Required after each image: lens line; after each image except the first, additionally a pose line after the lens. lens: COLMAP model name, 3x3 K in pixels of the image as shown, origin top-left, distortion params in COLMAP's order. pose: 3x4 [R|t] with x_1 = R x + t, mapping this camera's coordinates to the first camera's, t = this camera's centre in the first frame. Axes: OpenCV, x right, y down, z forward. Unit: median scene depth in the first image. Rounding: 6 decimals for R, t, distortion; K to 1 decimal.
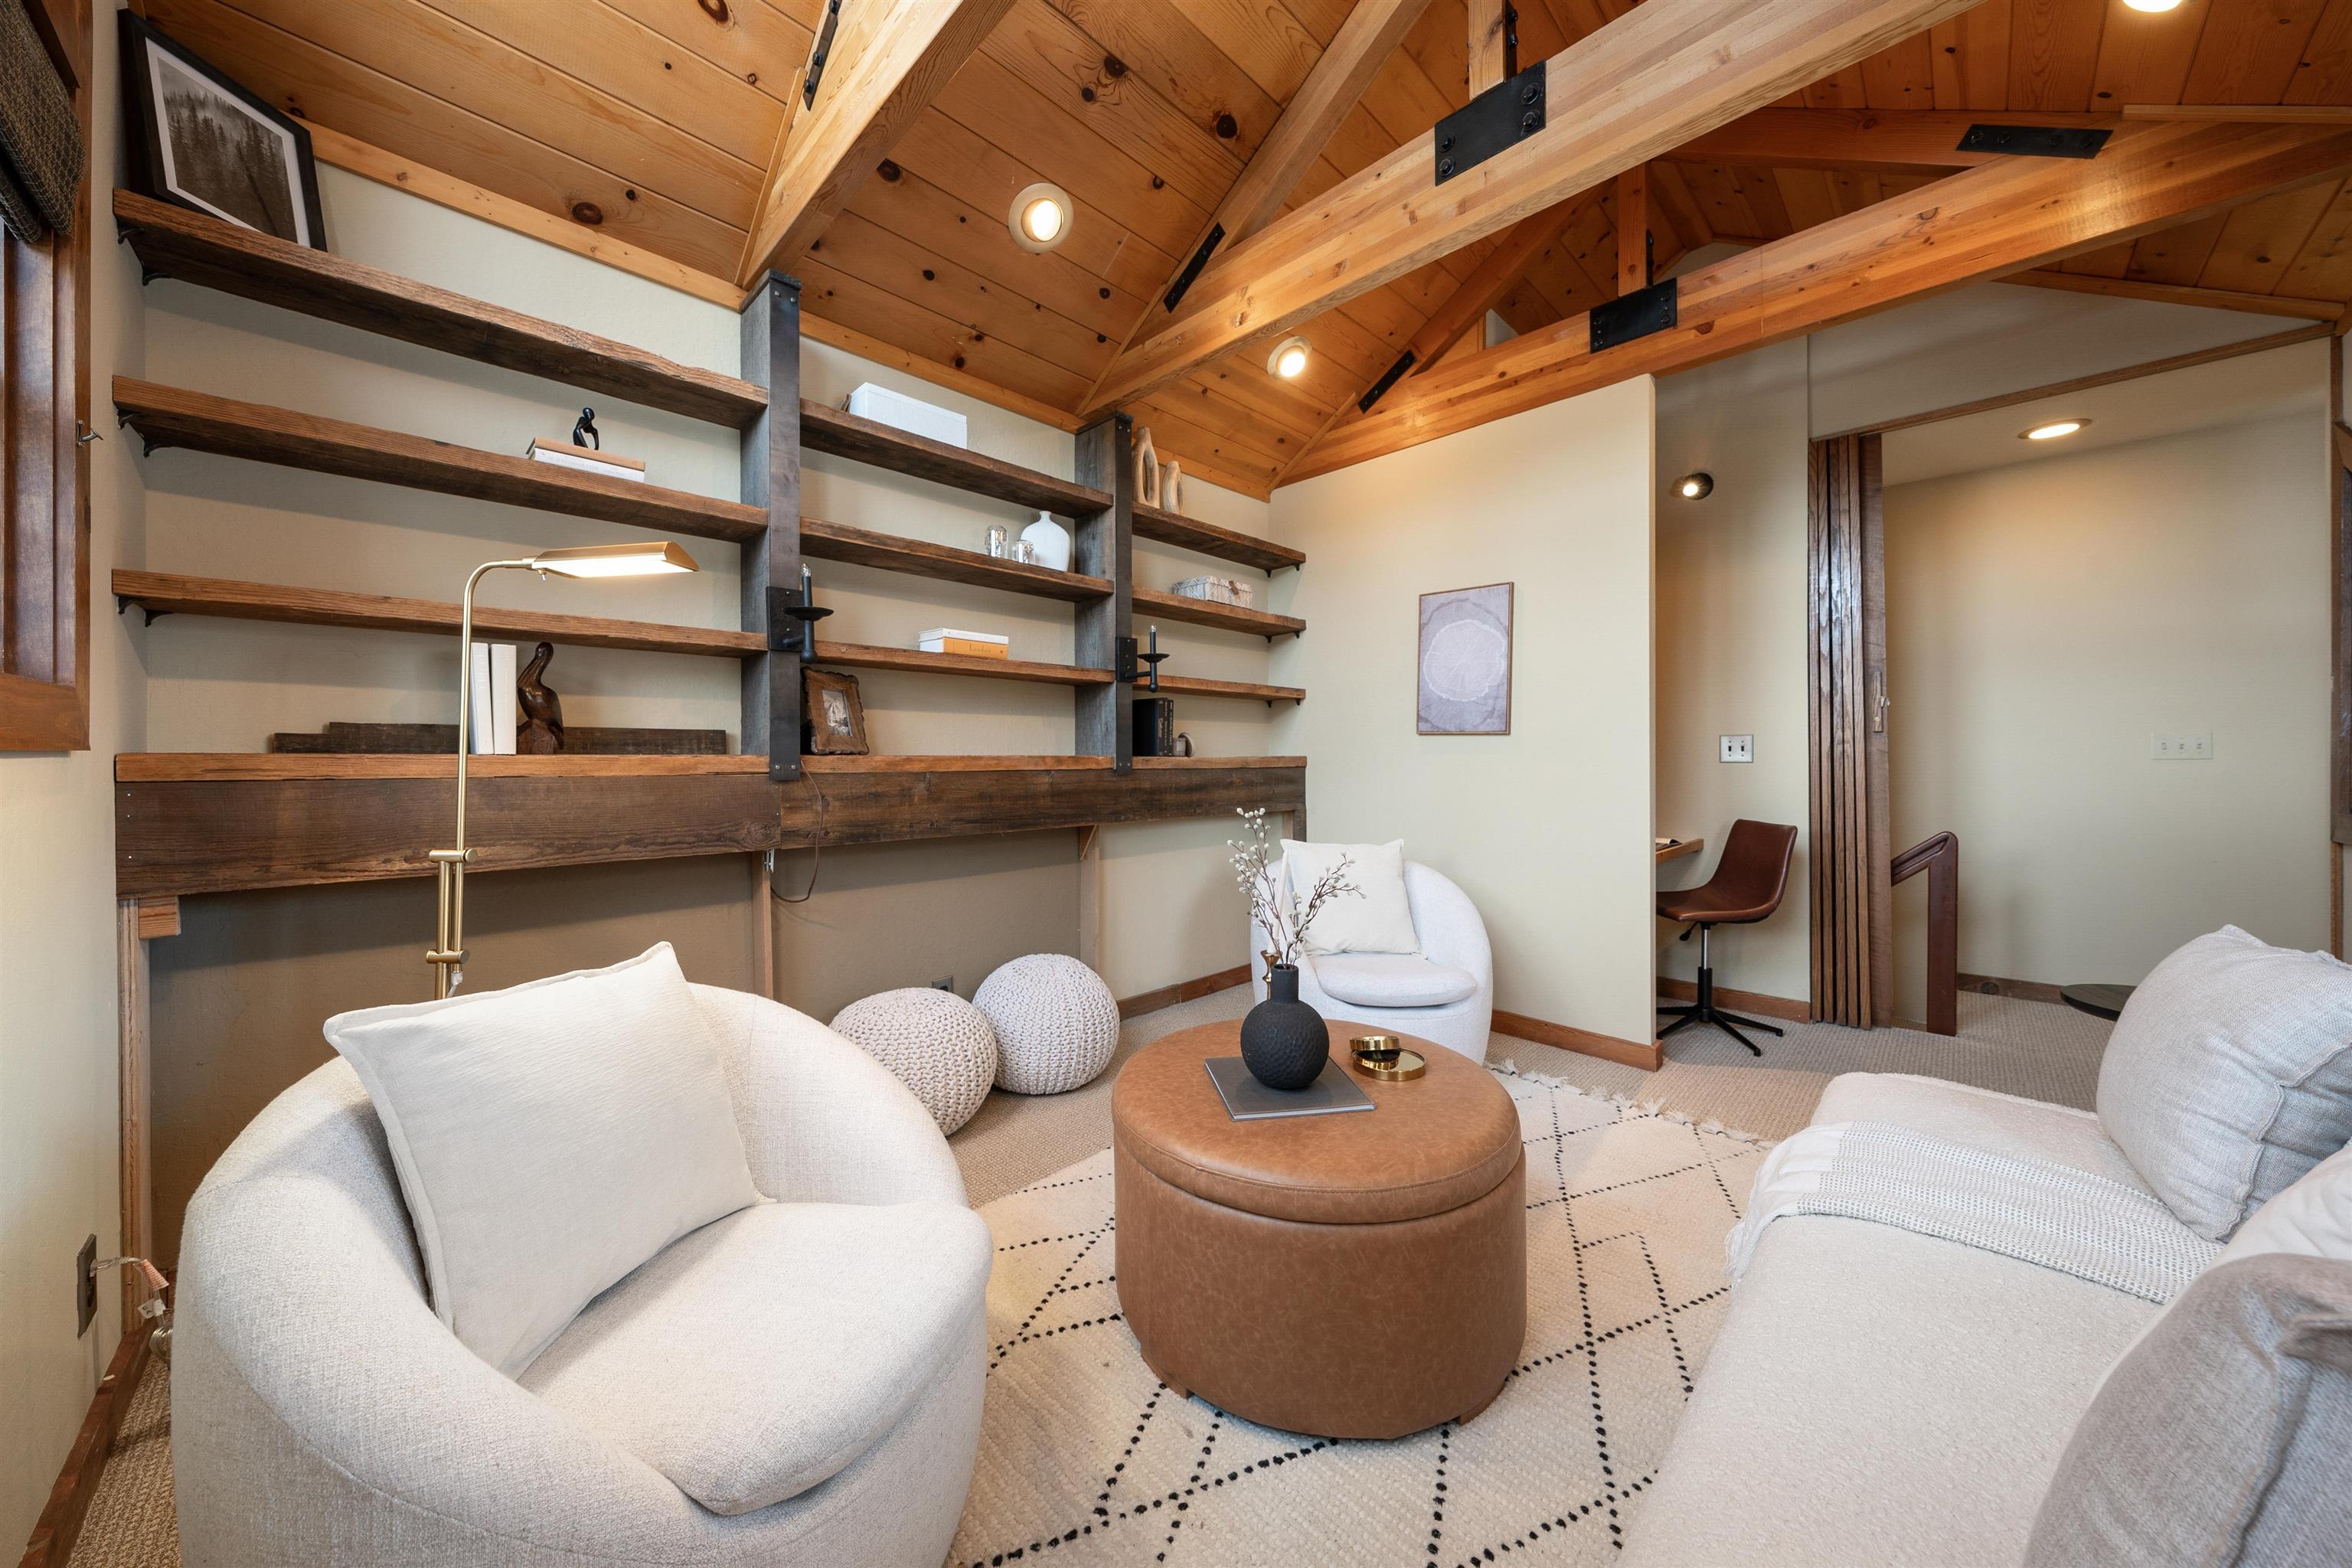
lens RADIAL K [[795.0, 0, 1175.1], [0, 795.0, 764.2], [0, 0, 1]] dist [-0.009007, -0.000126]
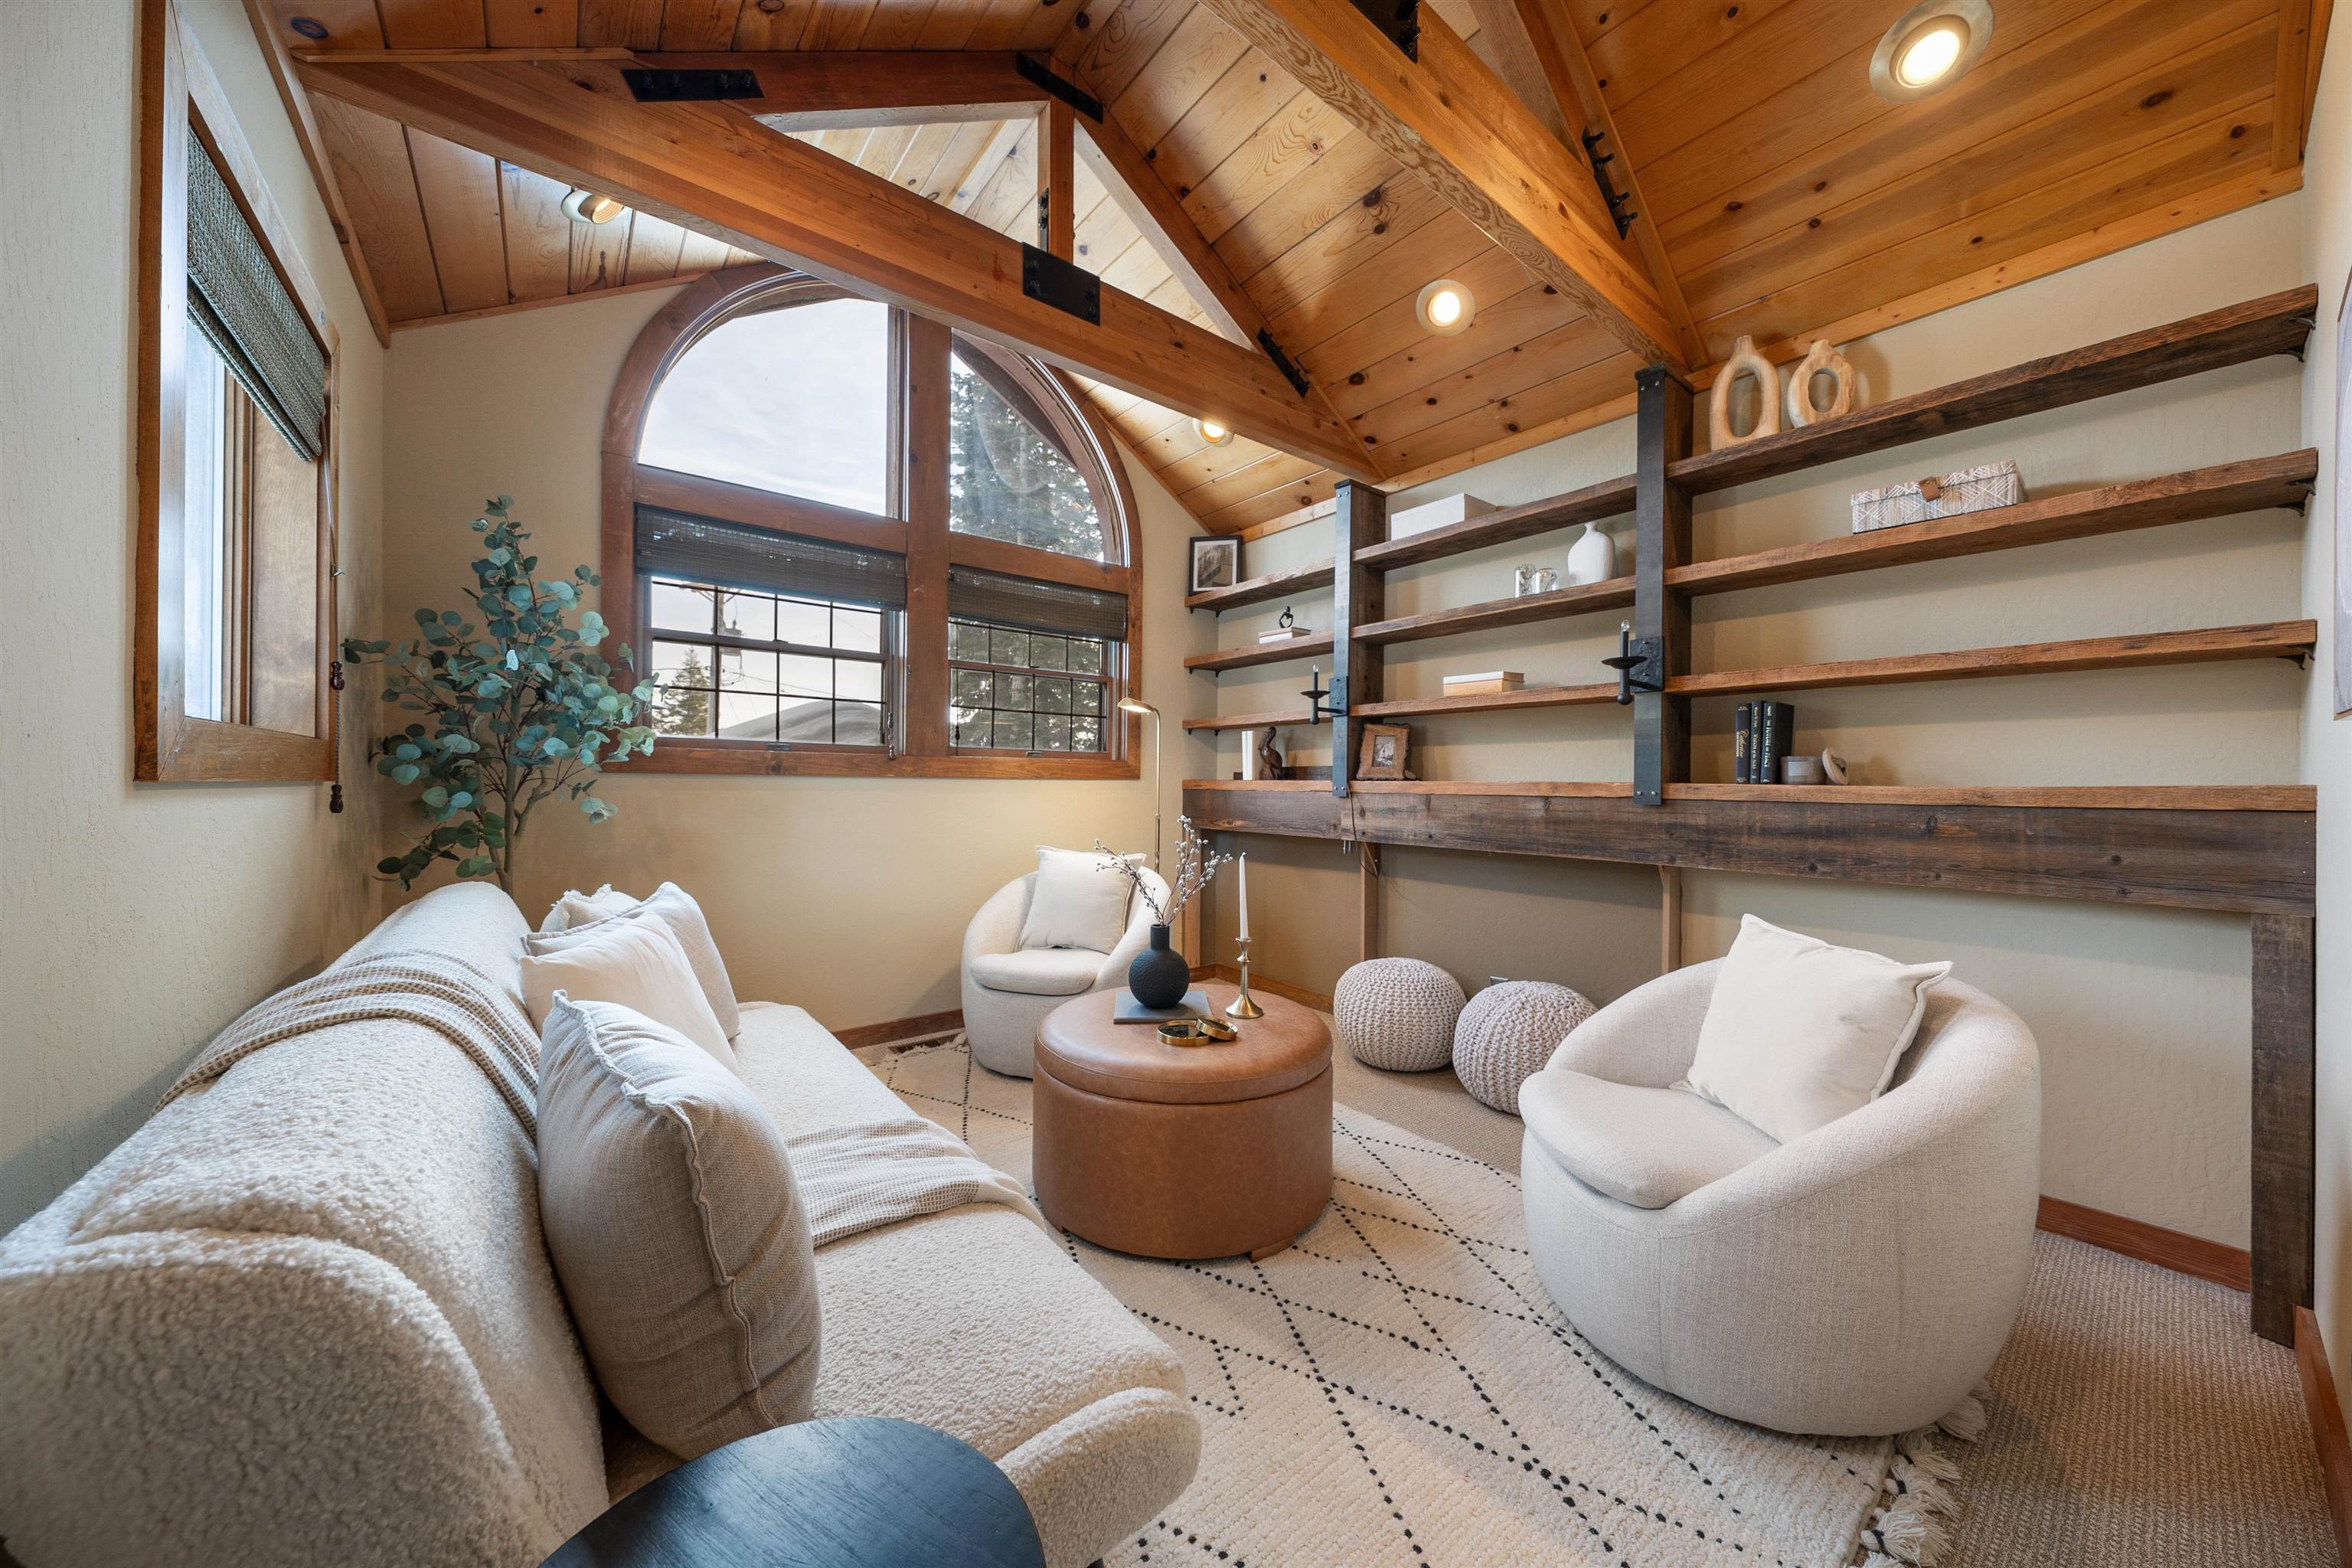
lens RADIAL K [[795.0, 0, 1178.5], [0, 795.0, 784.5], [0, 0, 1]] dist [-0.009007, -0.000126]
pose [[-0.124546, 0.003526, -0.992208, 0.833850], [-0.014731, 0.999877, 0.005402, -0.005982], [0.992104, 0.015289, -0.124479, 0.638574]]
